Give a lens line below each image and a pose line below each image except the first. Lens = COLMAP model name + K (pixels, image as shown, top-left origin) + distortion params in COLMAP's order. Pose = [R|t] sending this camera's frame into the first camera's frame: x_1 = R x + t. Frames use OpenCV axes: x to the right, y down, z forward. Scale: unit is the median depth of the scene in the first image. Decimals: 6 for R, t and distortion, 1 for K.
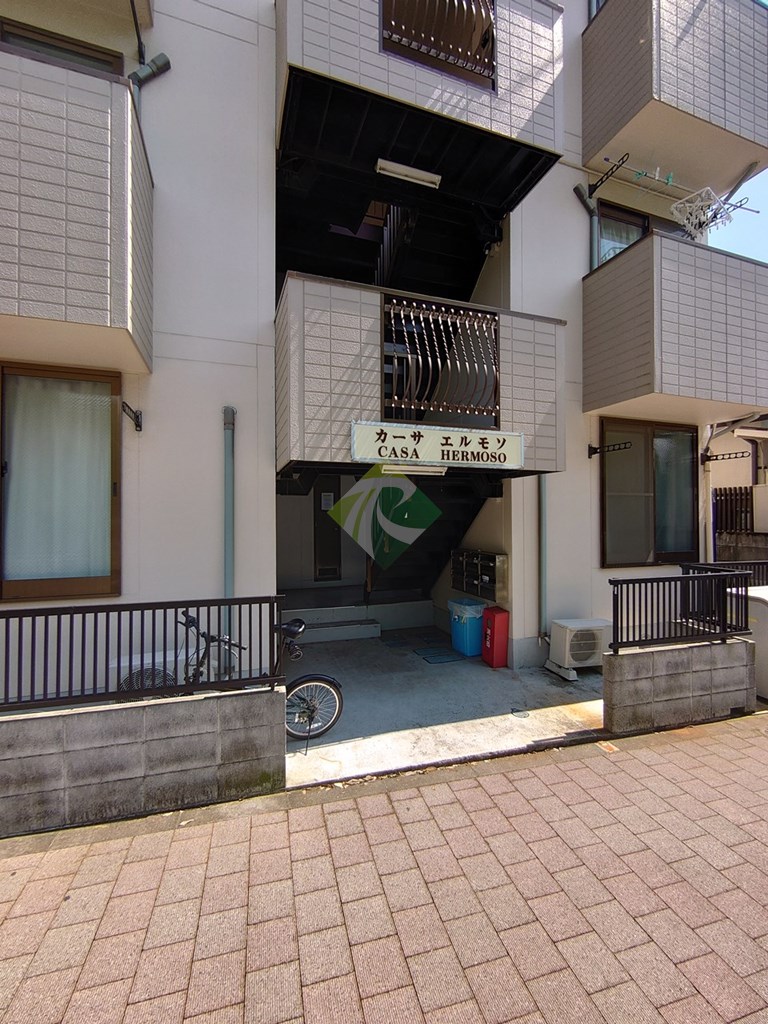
lens RADIAL K [[442.1, 0, 386.7], [0, 442.1, 511.5], [0, 0, 1]] dist [0.001895, -0.000740]
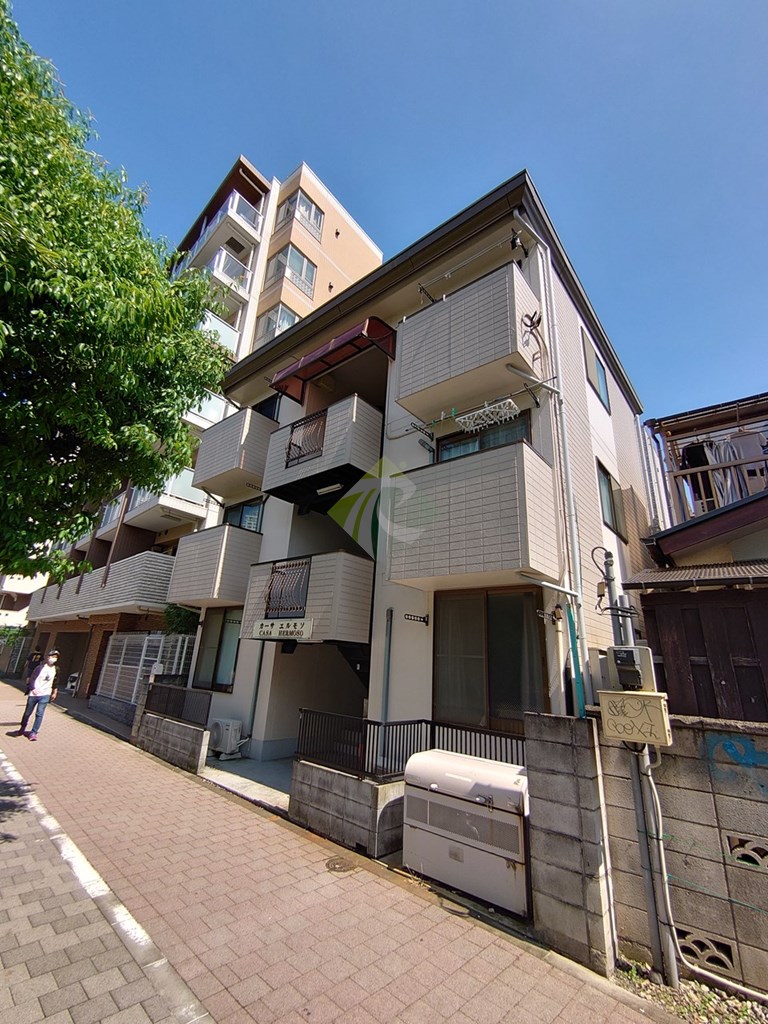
lens RADIAL K [[442.1, 0, 386.7], [0, 442.1, 511.5], [0, 0, 1]] dist [0.001895, -0.000740]
pose [[0.510667, -0.253554, -0.821541, 2.166951], [-0.046468, 0.945990, -0.320848, -0.026674], [0.858522, 0.202021, 0.471304, 0.340151]]
